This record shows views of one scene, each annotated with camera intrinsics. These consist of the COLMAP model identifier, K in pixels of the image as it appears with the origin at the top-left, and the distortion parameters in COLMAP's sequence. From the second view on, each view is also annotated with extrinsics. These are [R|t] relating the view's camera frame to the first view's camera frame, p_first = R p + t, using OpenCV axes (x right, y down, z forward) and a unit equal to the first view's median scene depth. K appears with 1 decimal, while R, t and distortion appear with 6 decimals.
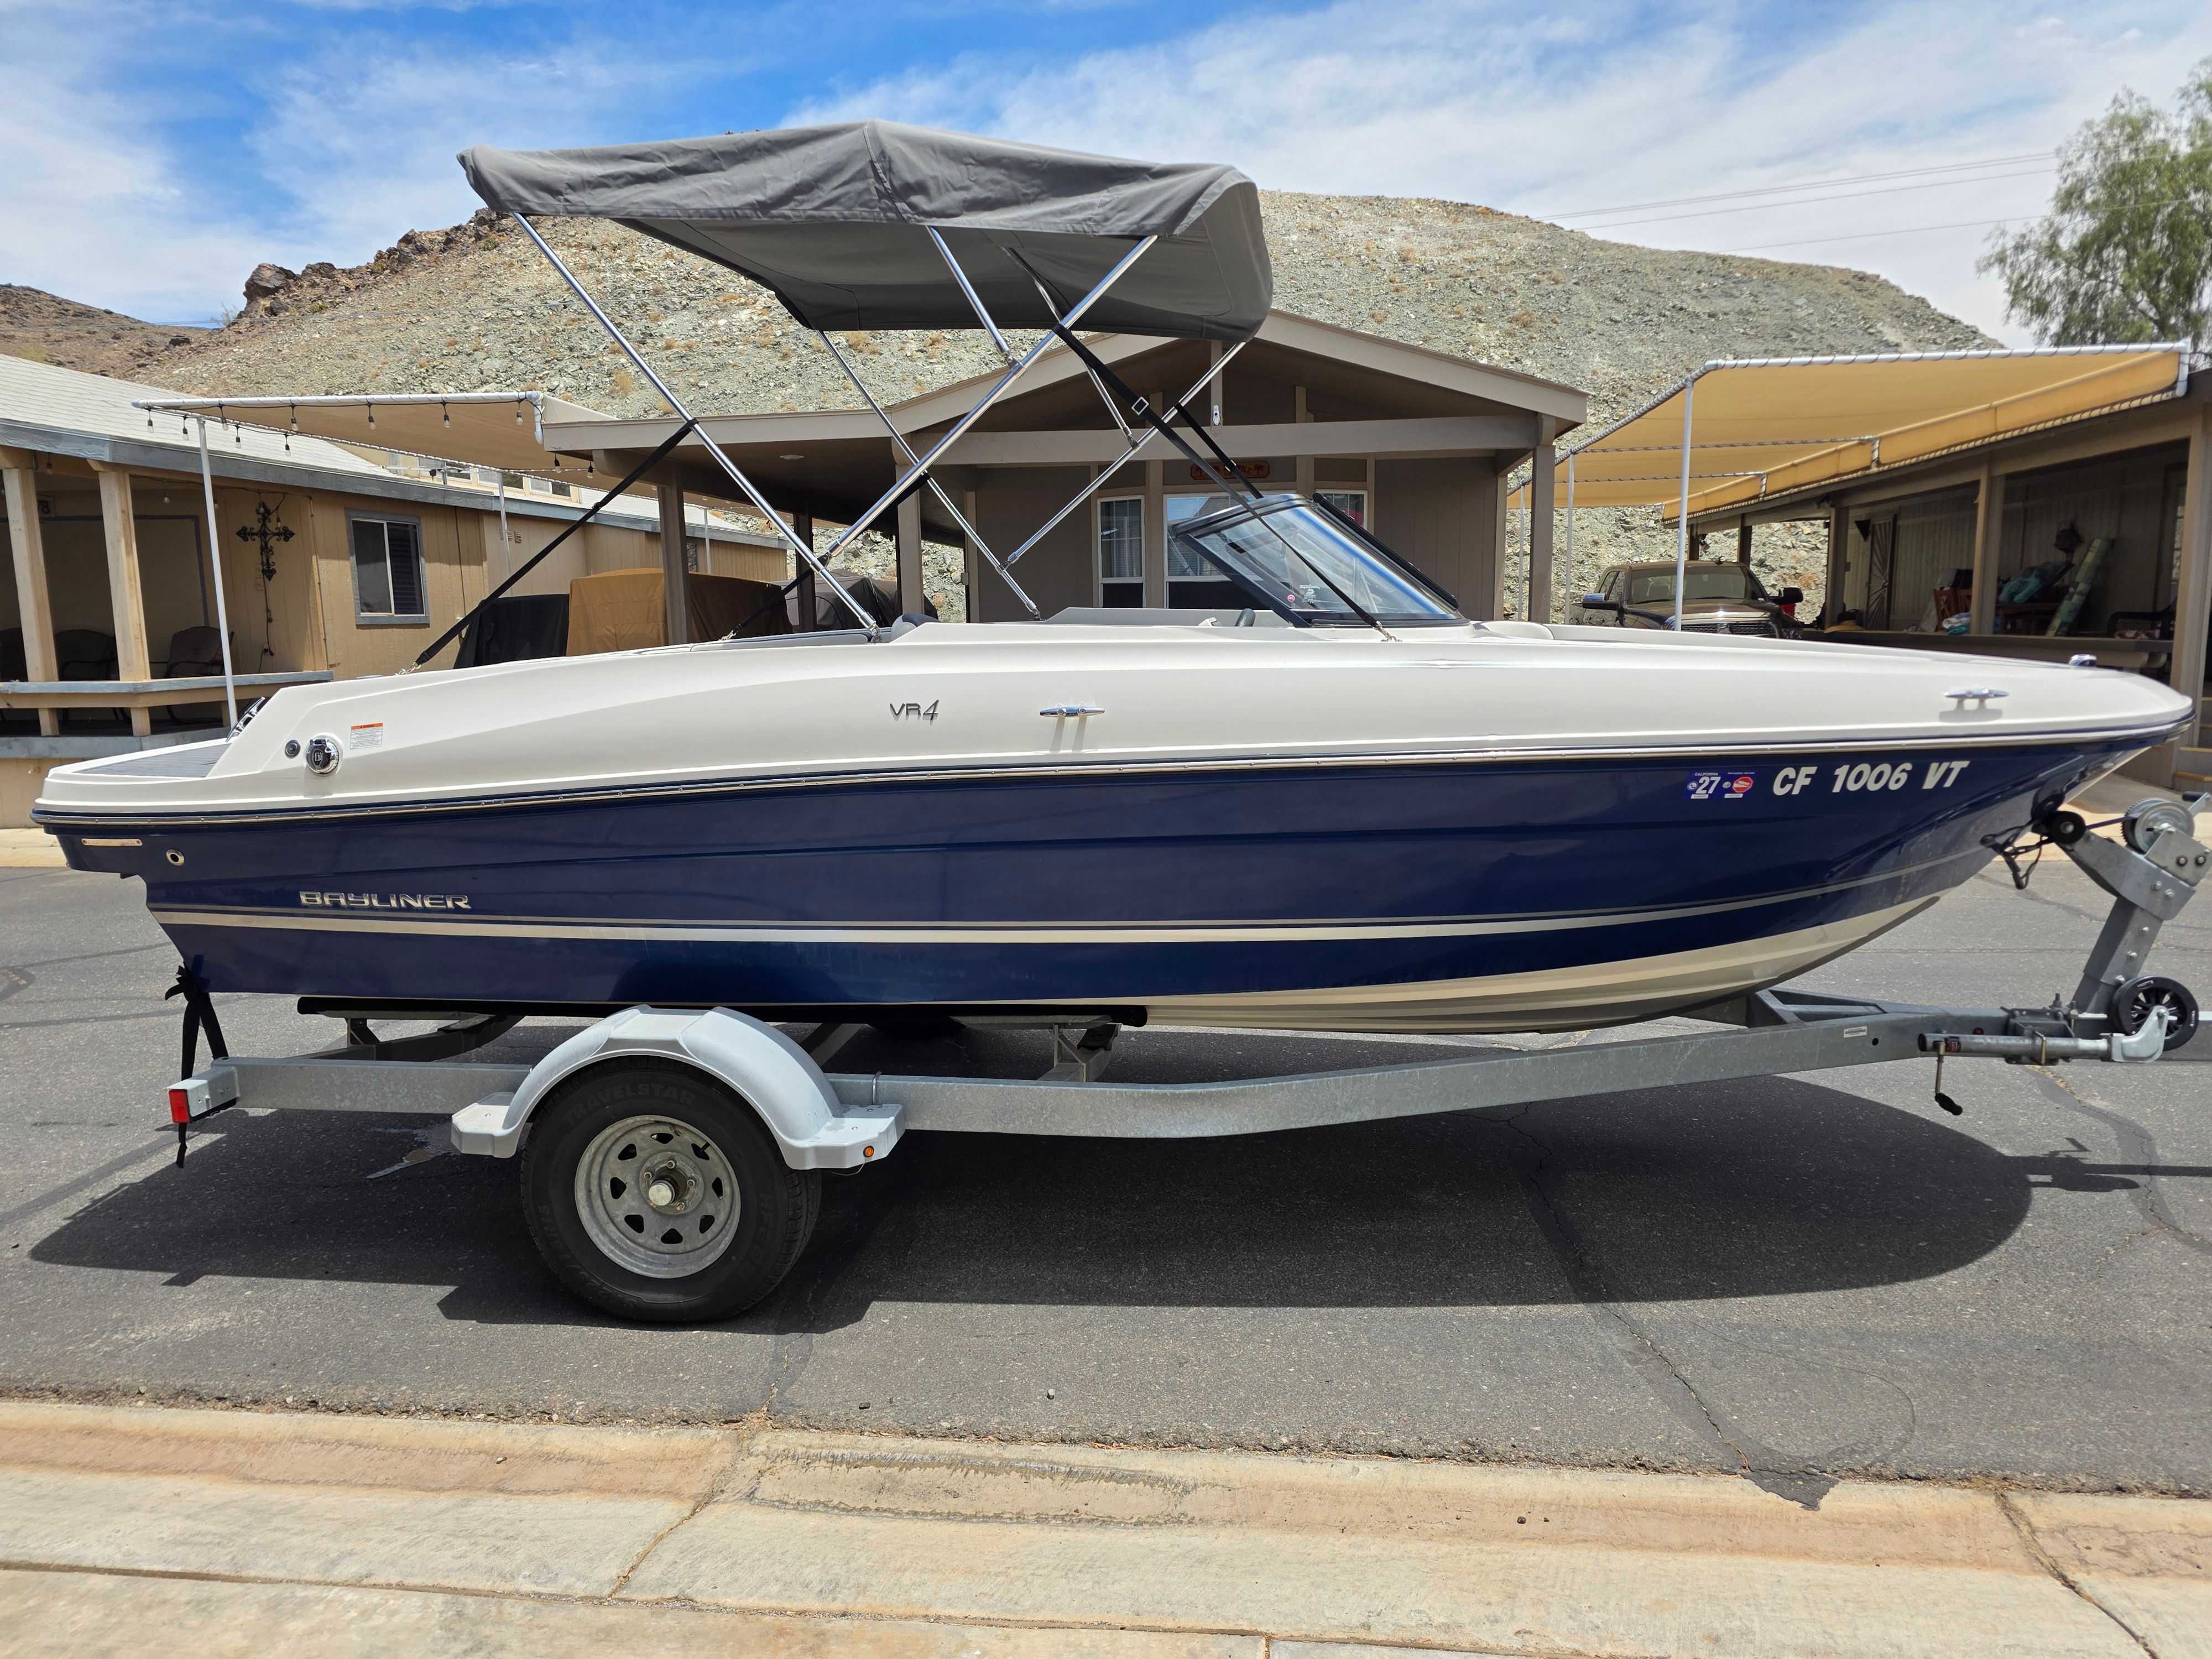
lens RADIAL K [[1484.3, 0, 1125.0], [0, 1484.3, 828.8], [0, 0, 1]] dist [0.066062, -0.060867]
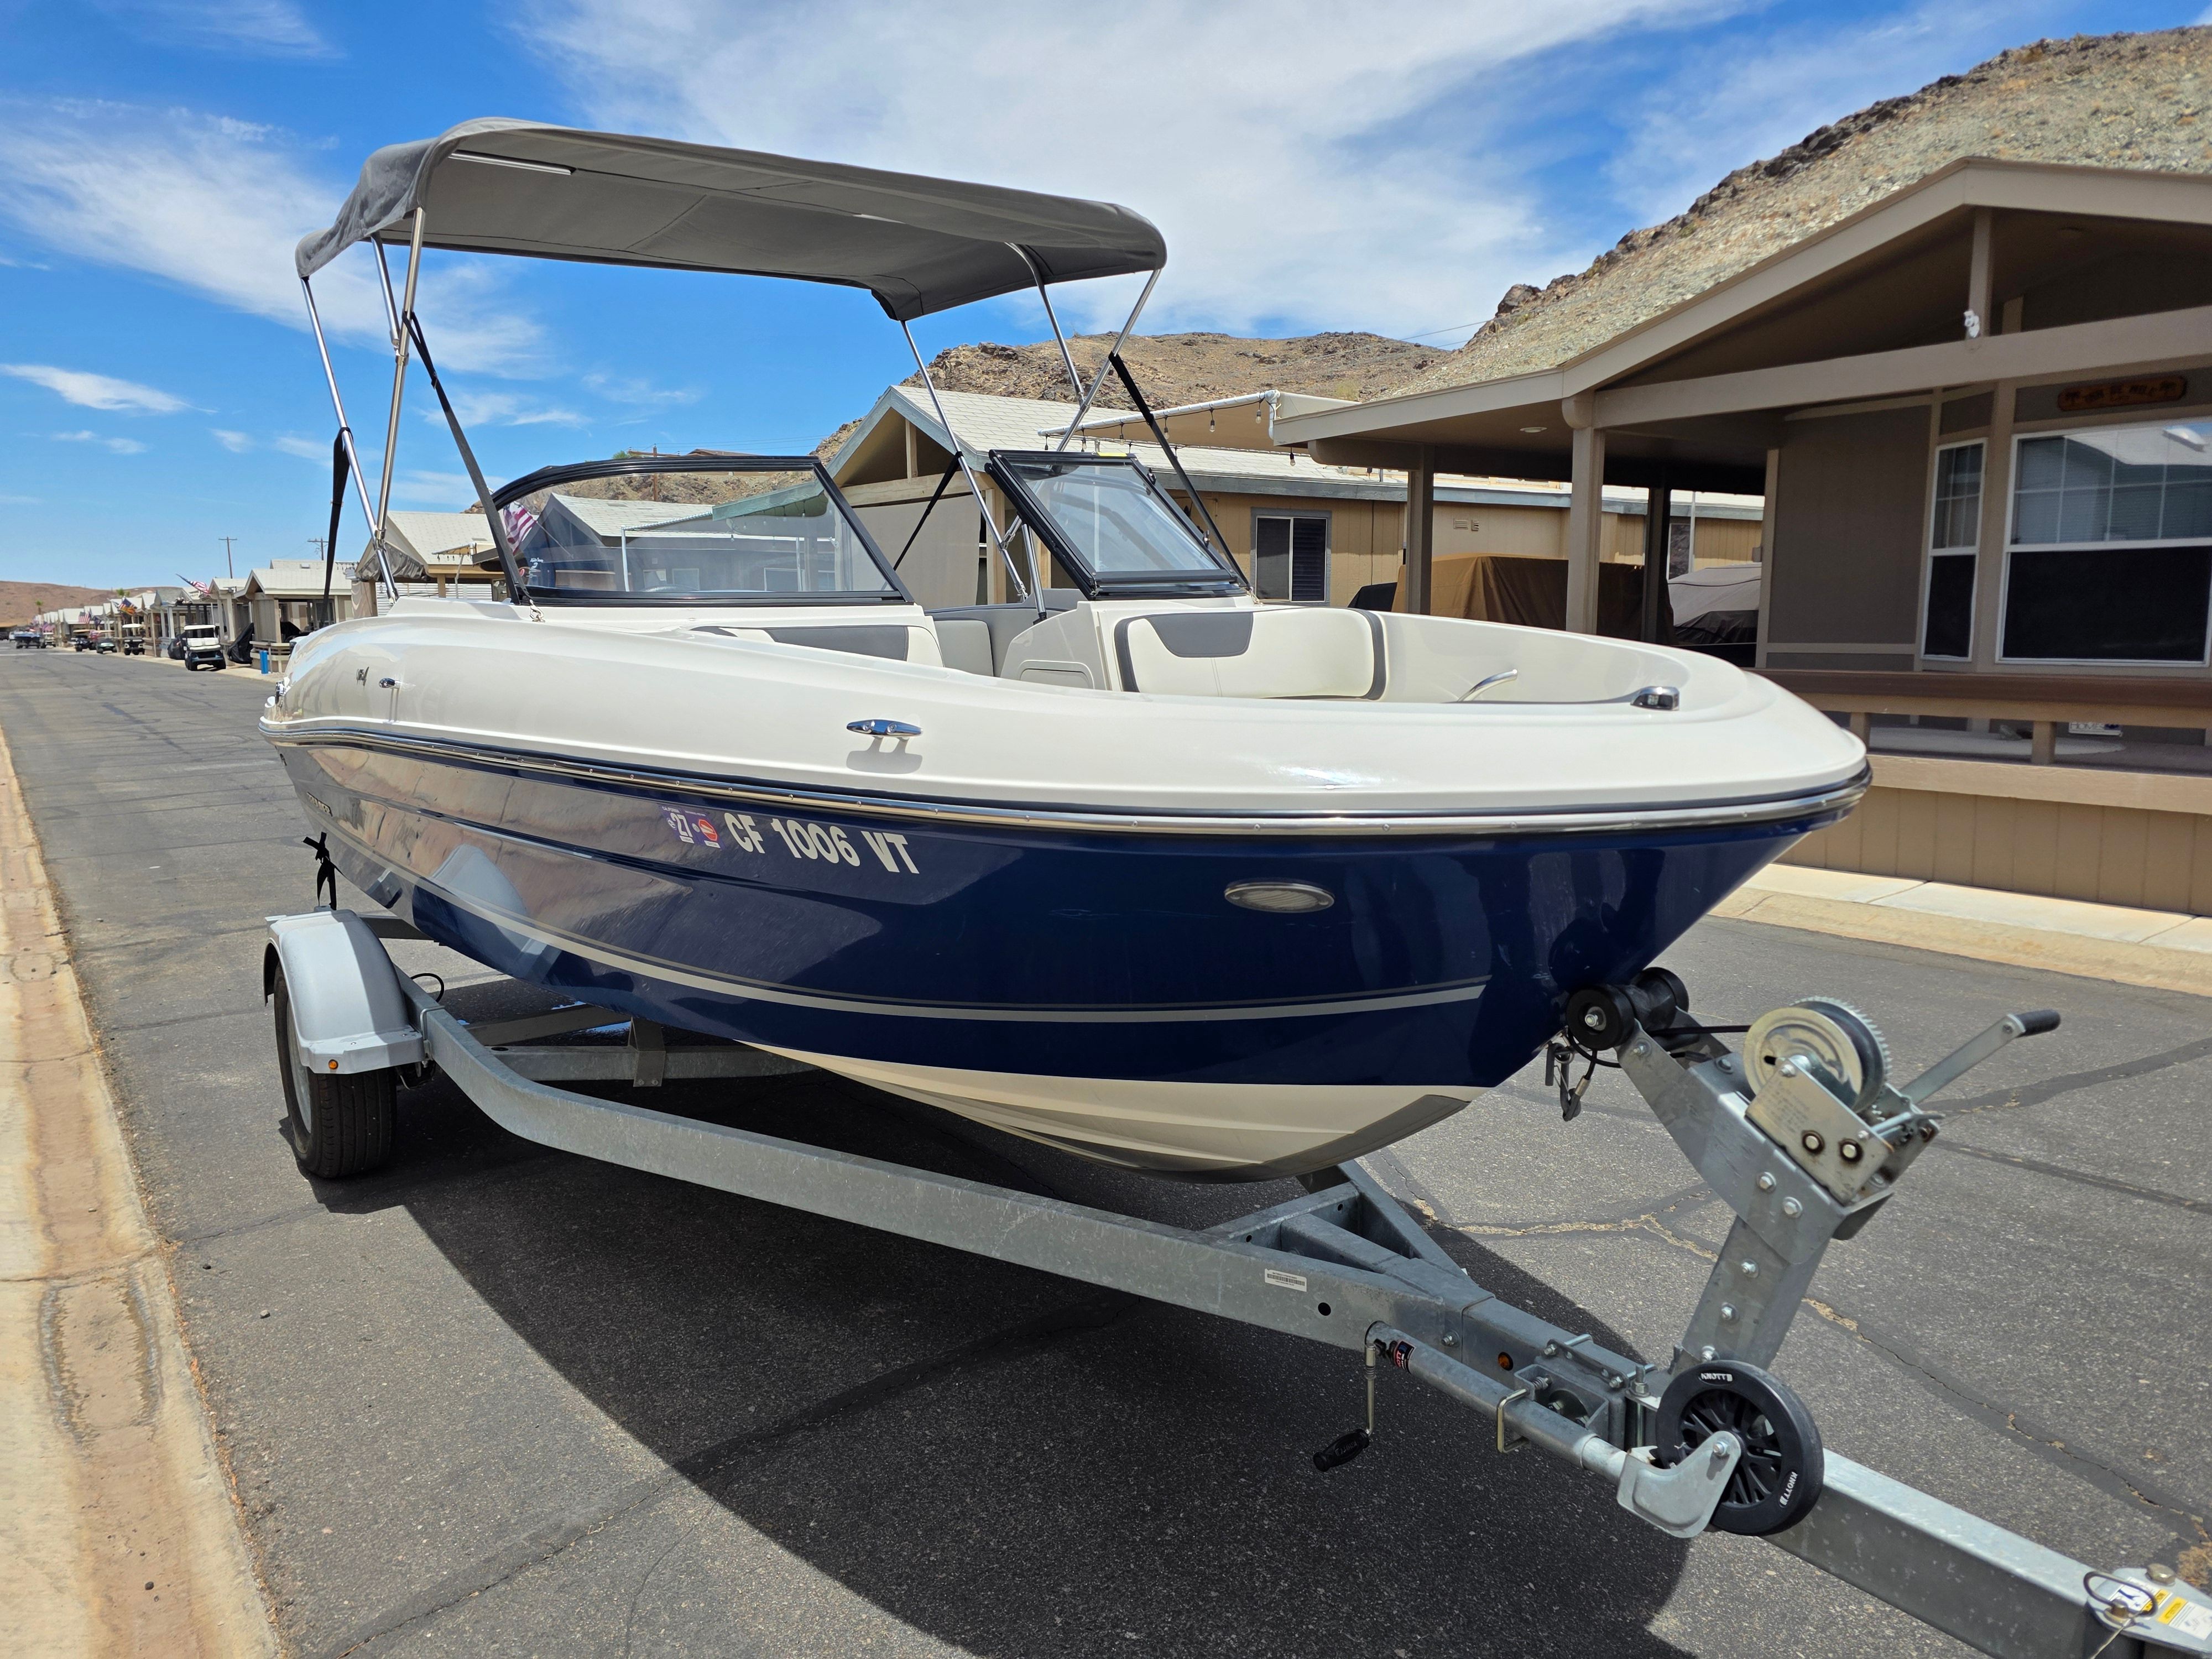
lens RADIAL K [[1487.5, 0, 1073.4], [0, 1487.5, 805.3], [0, 0, 1]] dist [0.057760, -0.051579]
pose [[0.681412, 0.103243, -0.724582, 0.934606], [-0.108489, 0.993312, 0.039508, -0.077731], [0.723815, 0.051688, 0.688056, 0.560620]]
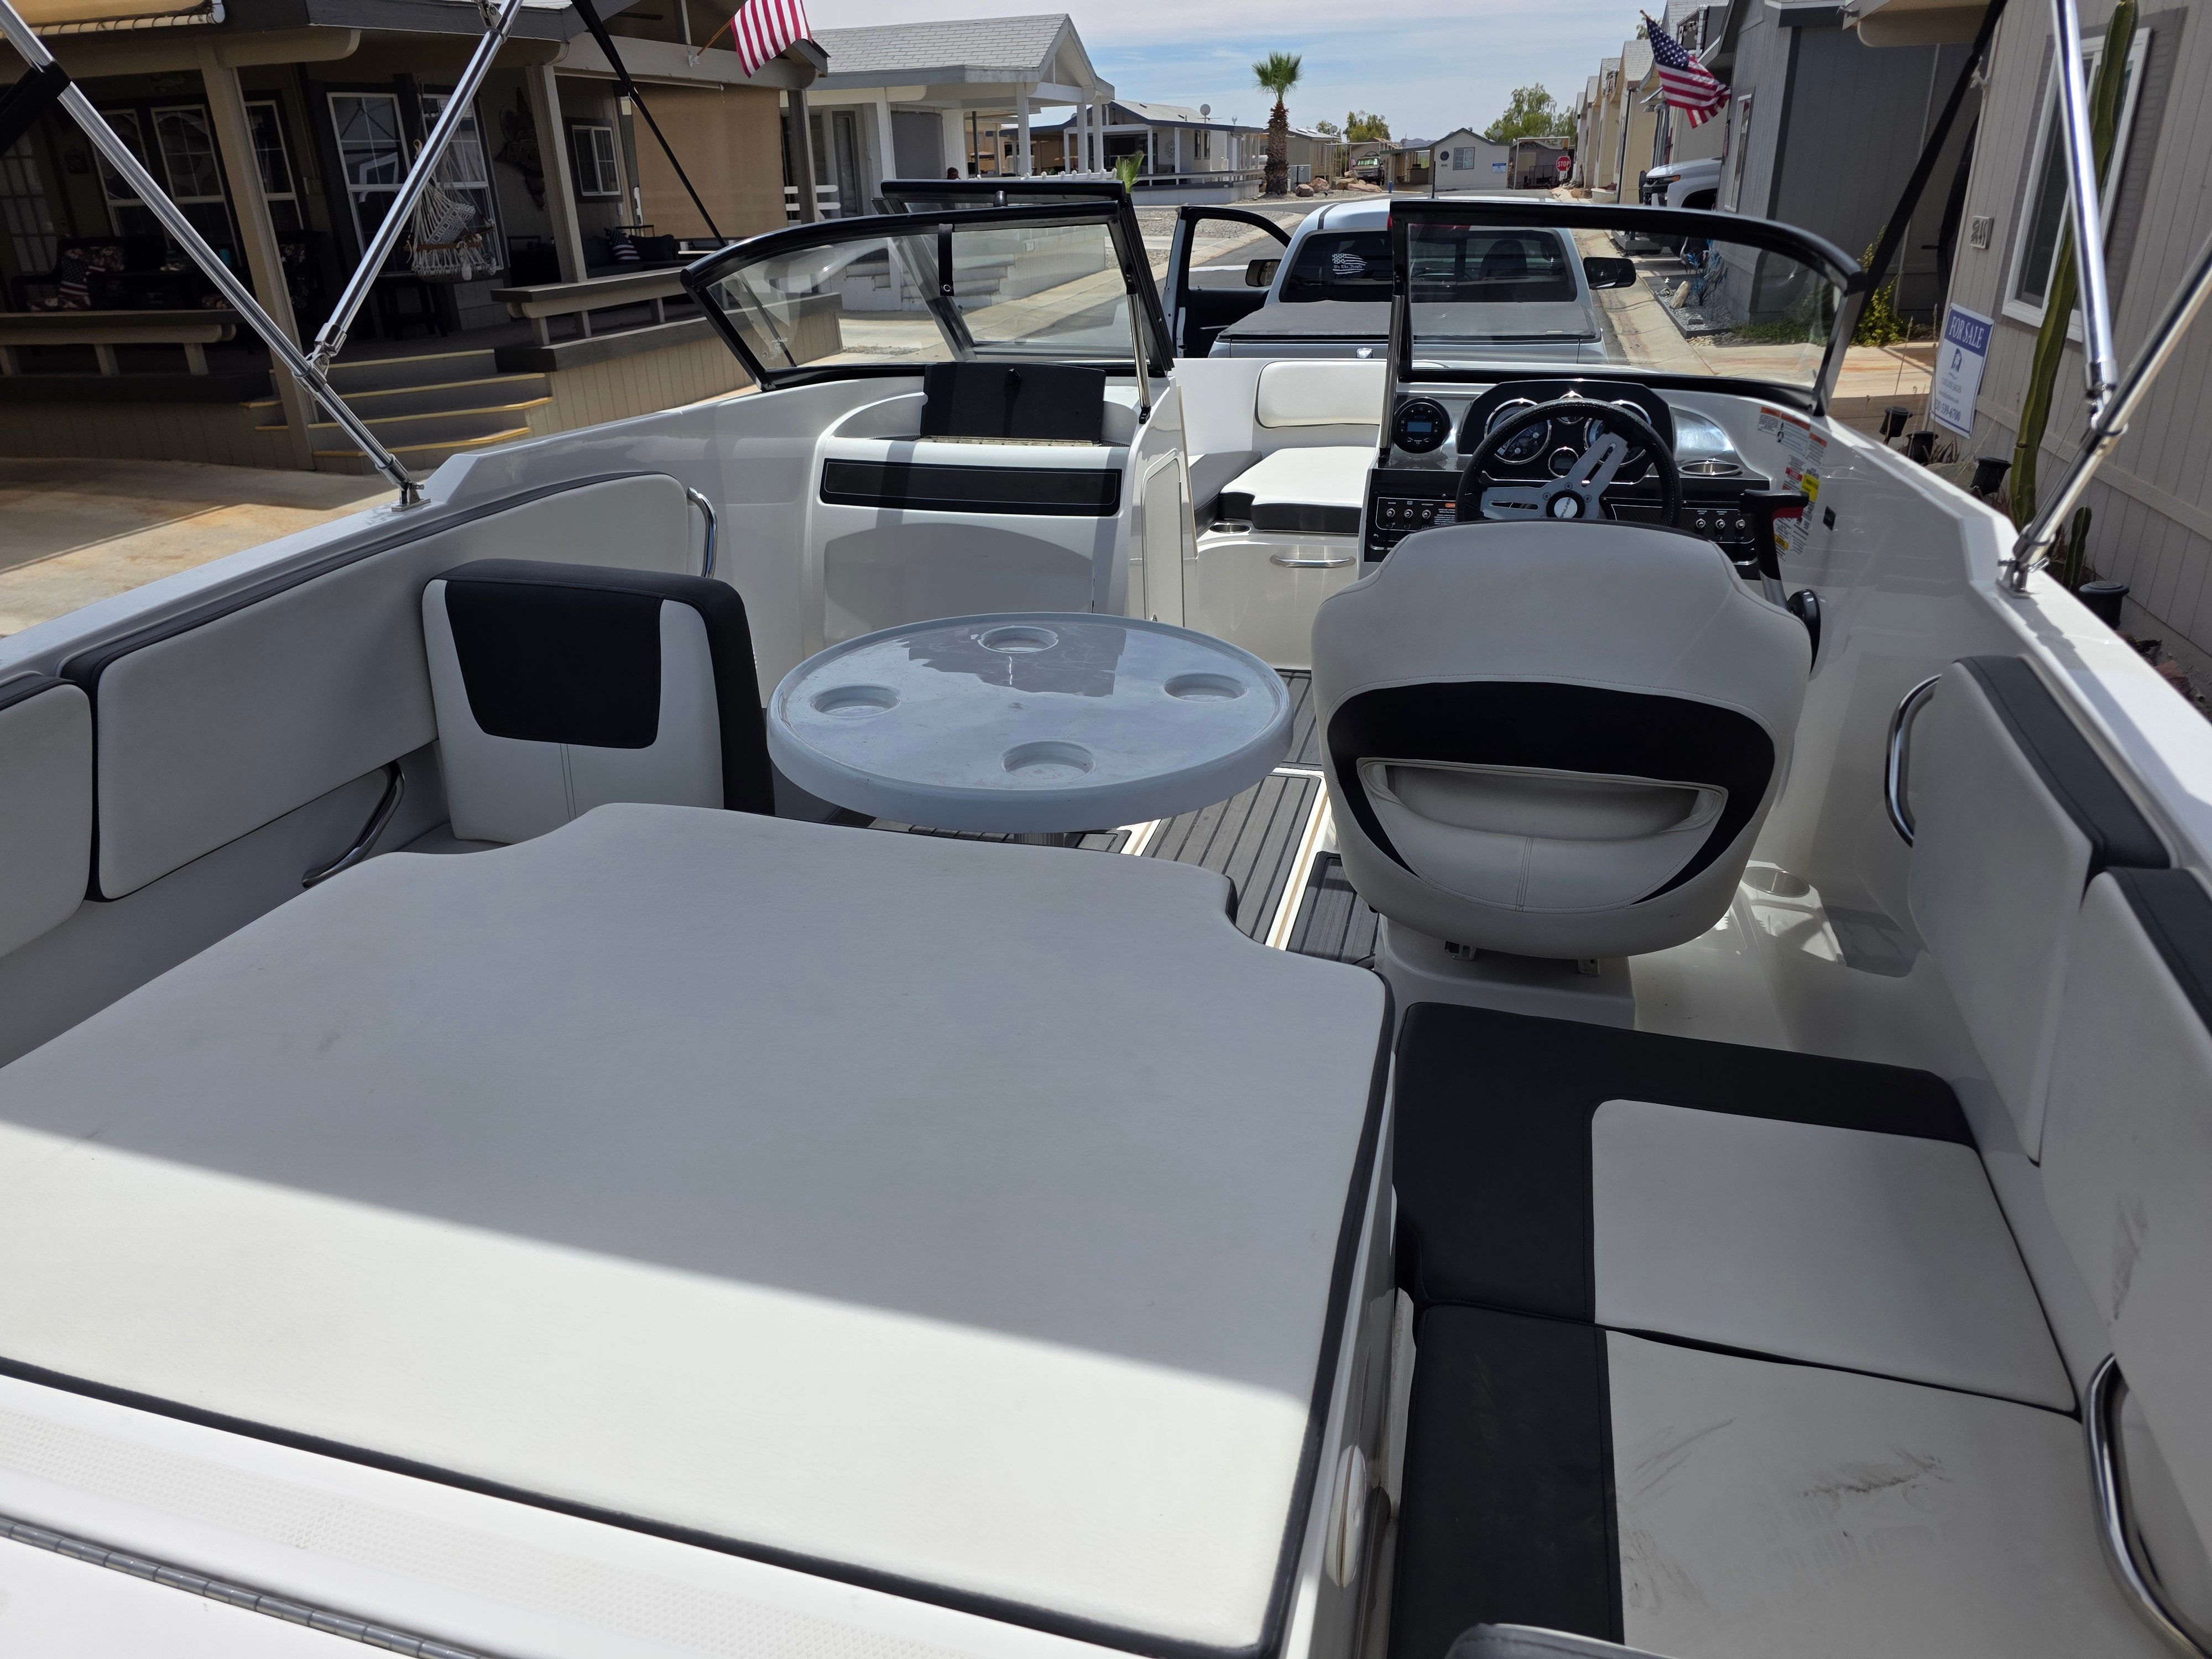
lens RADIAL K [[1487.5, 0, 1073.4], [0, 1487.5, 805.3], [0, 0, 1]] dist [0.057760, -0.051579]
pose [[0.144781, -0.376965, 0.914842, -0.589574], [0.176532, 0.919591, 0.350984, -0.249646], [-0.973589, 0.110683, 0.199685, 1.107829]]
